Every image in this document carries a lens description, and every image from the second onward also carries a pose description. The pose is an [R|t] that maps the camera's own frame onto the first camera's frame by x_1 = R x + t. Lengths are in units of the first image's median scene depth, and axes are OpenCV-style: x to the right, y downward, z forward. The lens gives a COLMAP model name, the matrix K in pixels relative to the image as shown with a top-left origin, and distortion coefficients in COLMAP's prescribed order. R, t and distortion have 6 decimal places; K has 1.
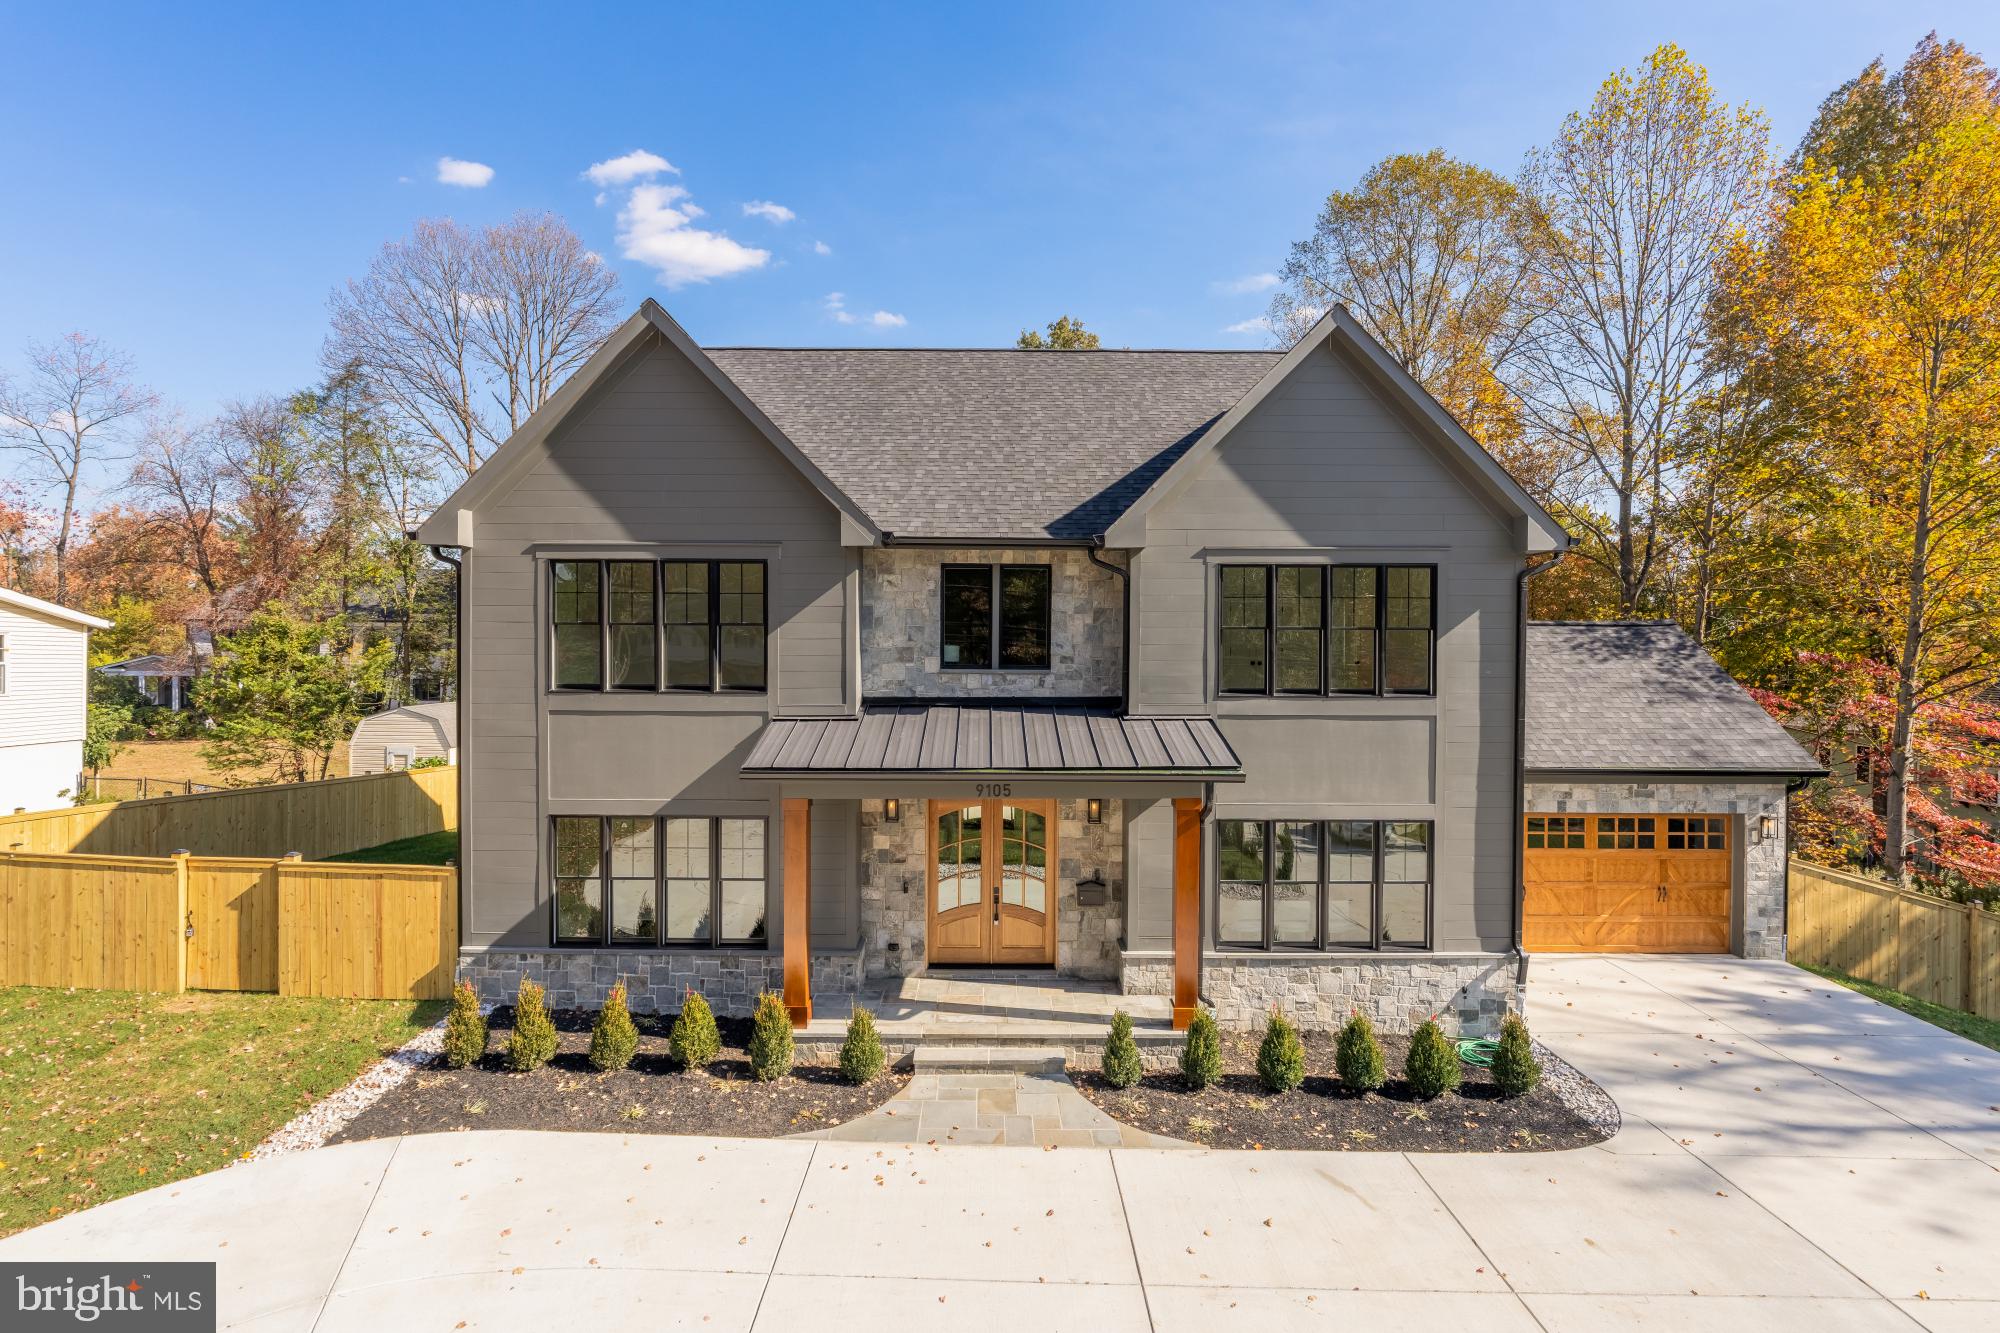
lens RADIAL K [[894.5, 0, 996.5], [0, 894.5, 664.9], [0, 0, 1]] dist [-0.000580, 0.000166]
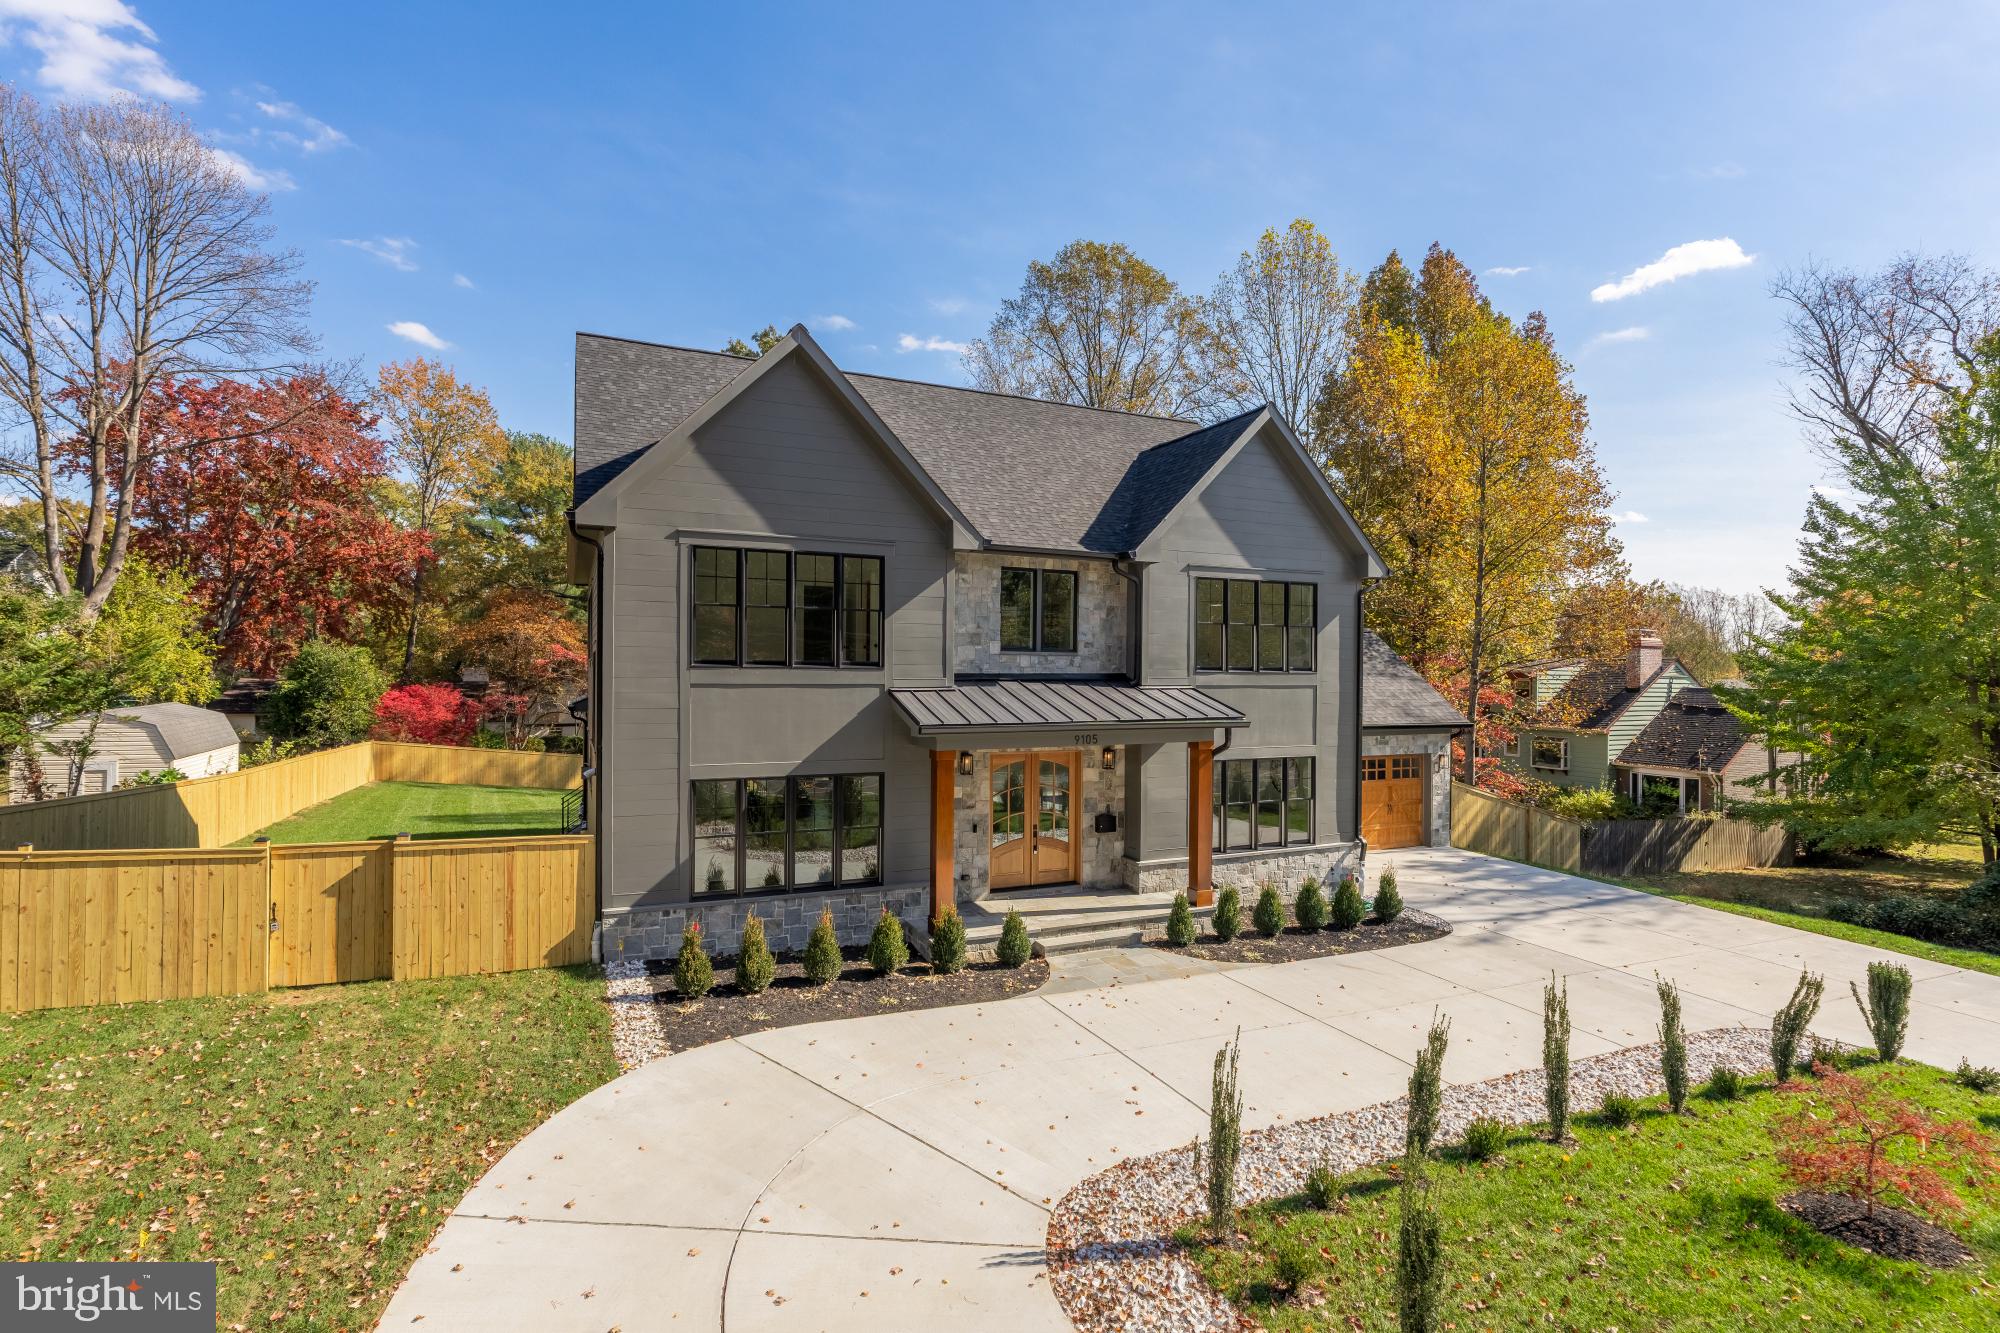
lens RADIAL K [[894.5, 0, 1003.9], [0, 894.5, 667.8], [0, 0, 1]] dist [-0.000580, 0.000166]
pose [[0.914041, 0.003762, 0.405604, -0.590821], [0.001454, 0.999920, -0.012550, 0.045846], [-0.405619, 0.012060, 0.913963, -0.148932]]
